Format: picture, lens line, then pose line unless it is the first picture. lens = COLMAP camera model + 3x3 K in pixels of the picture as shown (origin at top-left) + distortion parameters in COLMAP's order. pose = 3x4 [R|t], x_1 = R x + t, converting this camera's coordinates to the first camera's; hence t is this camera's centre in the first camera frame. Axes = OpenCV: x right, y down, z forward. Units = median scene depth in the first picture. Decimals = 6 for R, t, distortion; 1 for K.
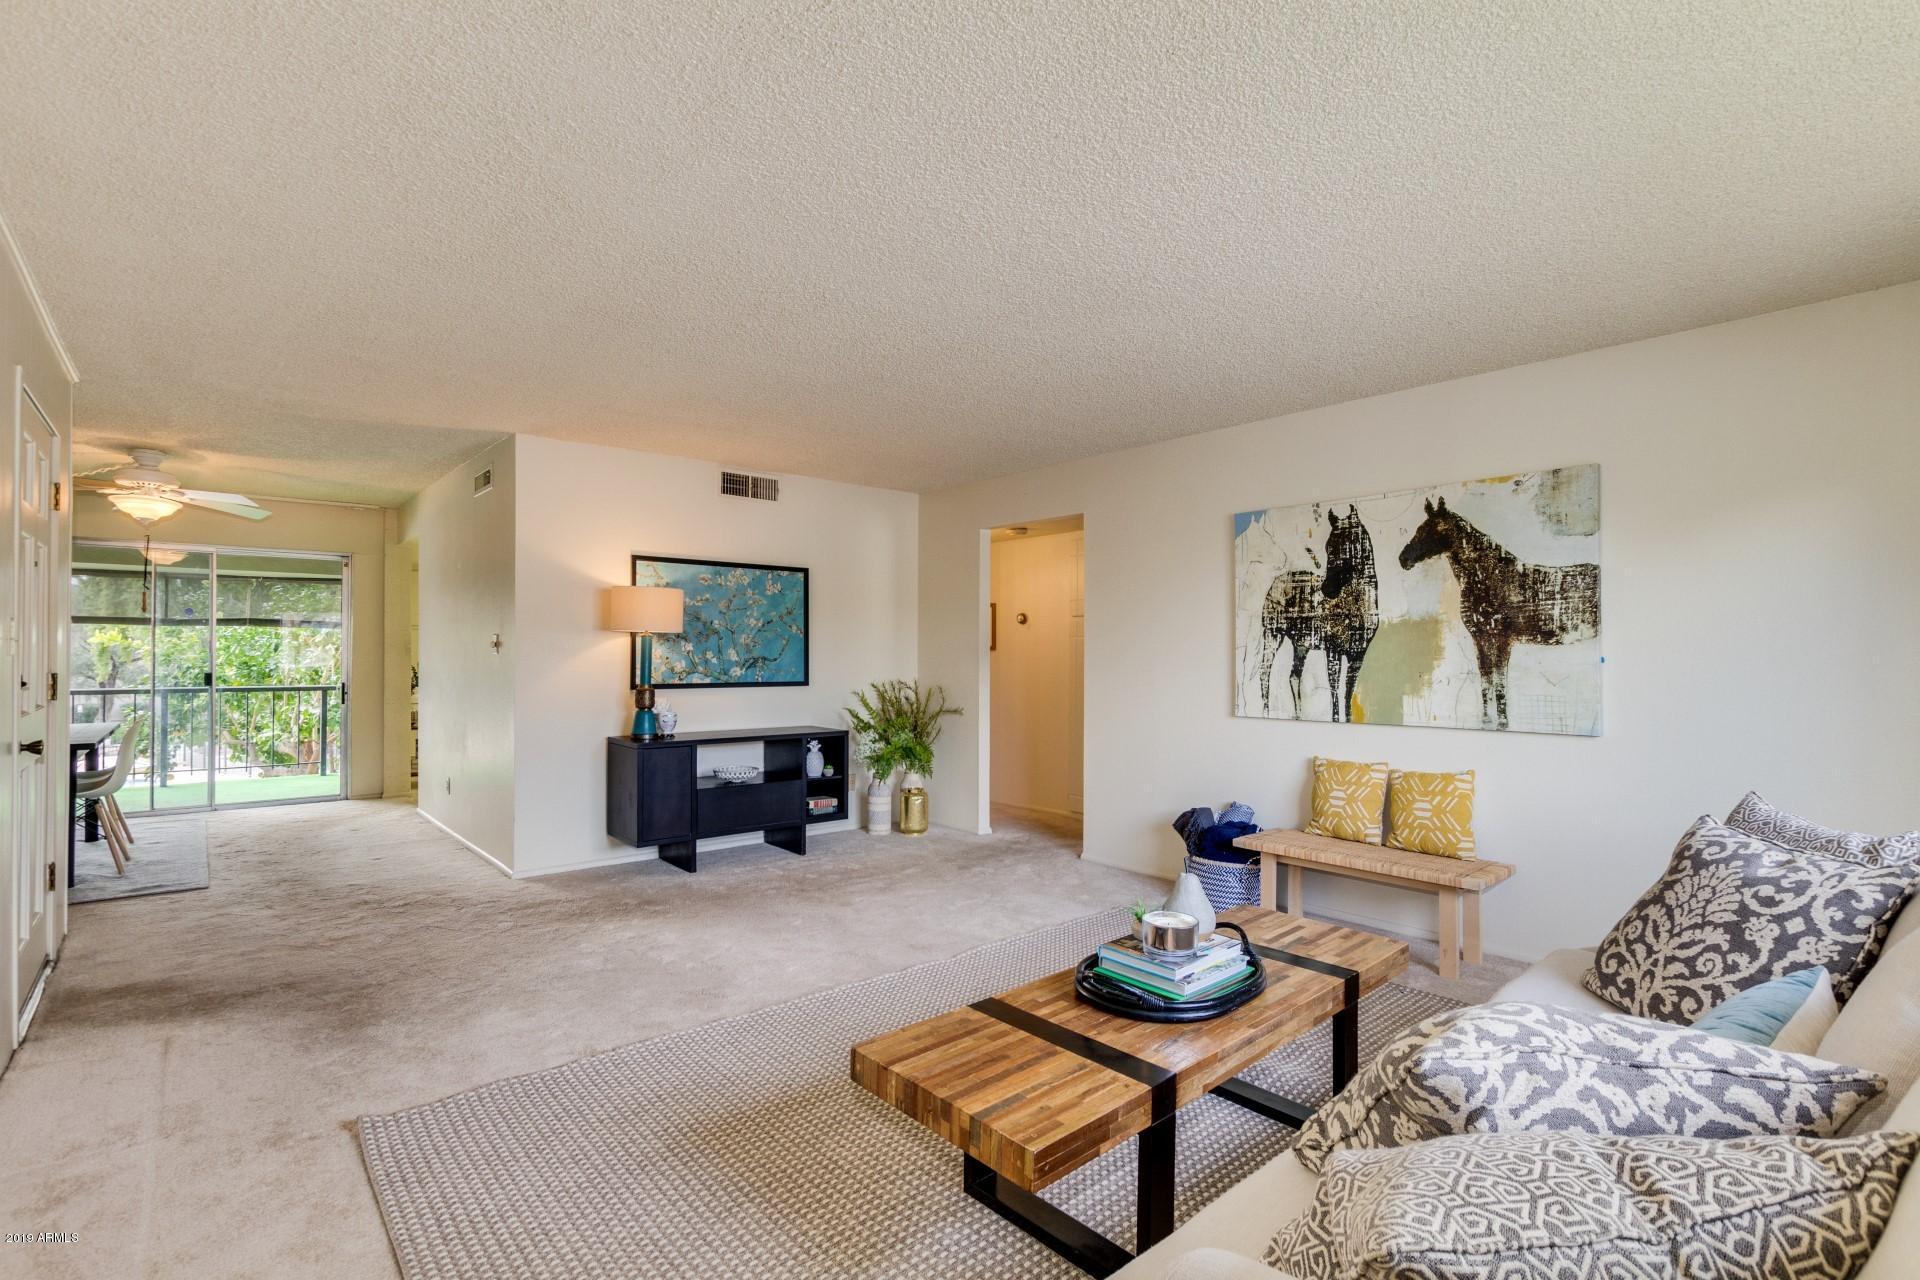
lens RADIAL K [[883.5, 0, 955.5], [0, 883.5, 652.7], [0, 0, 1]] dist [-0.005573, 0.000127]
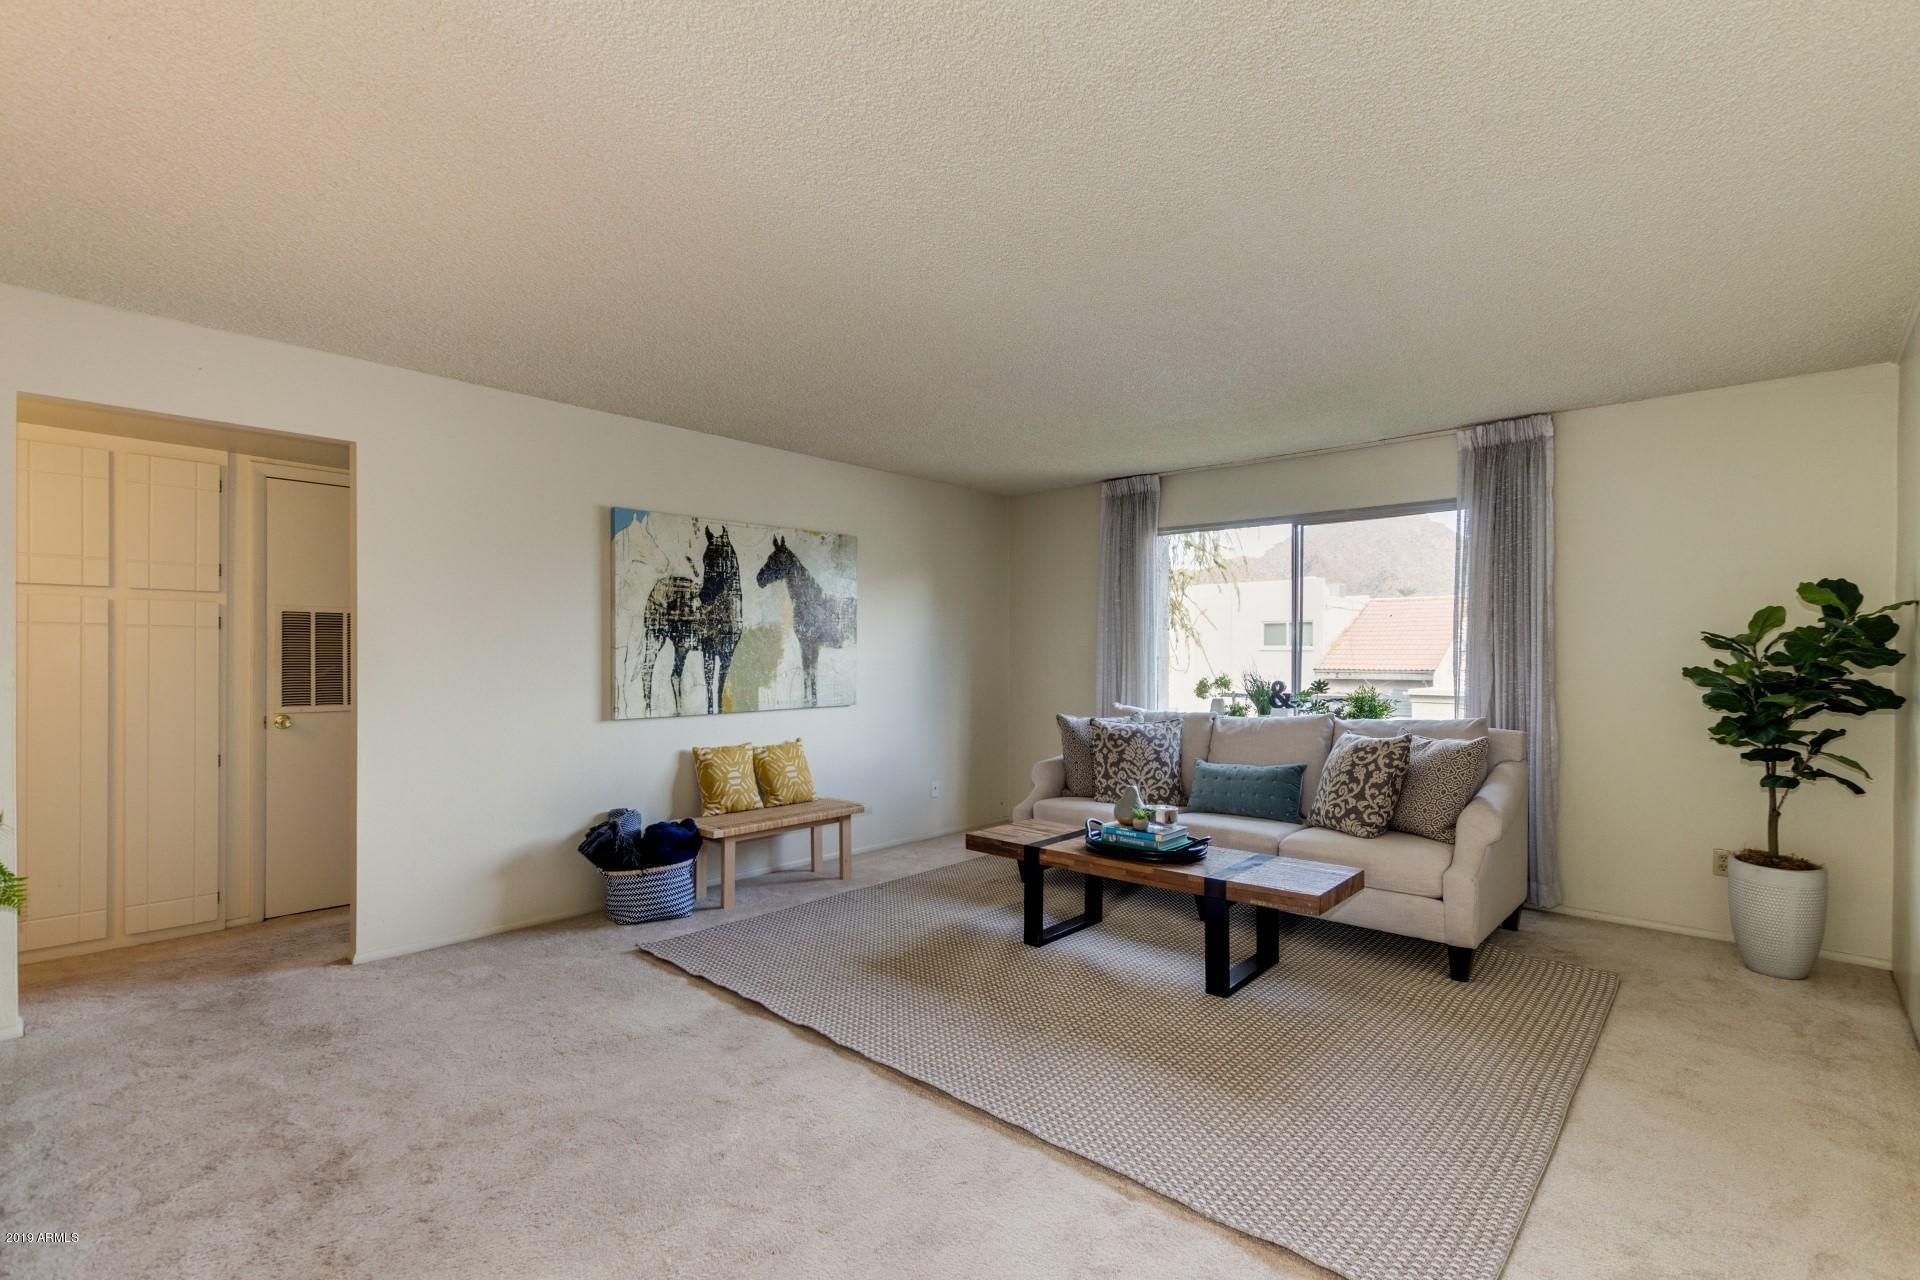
lens RADIAL K [[883.5, 0, 943.4], [0, 883.5, 652.7], [0, 0, 1]] dist [-0.005573, 0.000127]
pose [[-0.104965, -0.005785, 0.994459, -0.727845], [-0.007049, 0.999962, 0.005073, -0.008554], [-0.994451, -0.006478, -0.105002, 0.815947]]
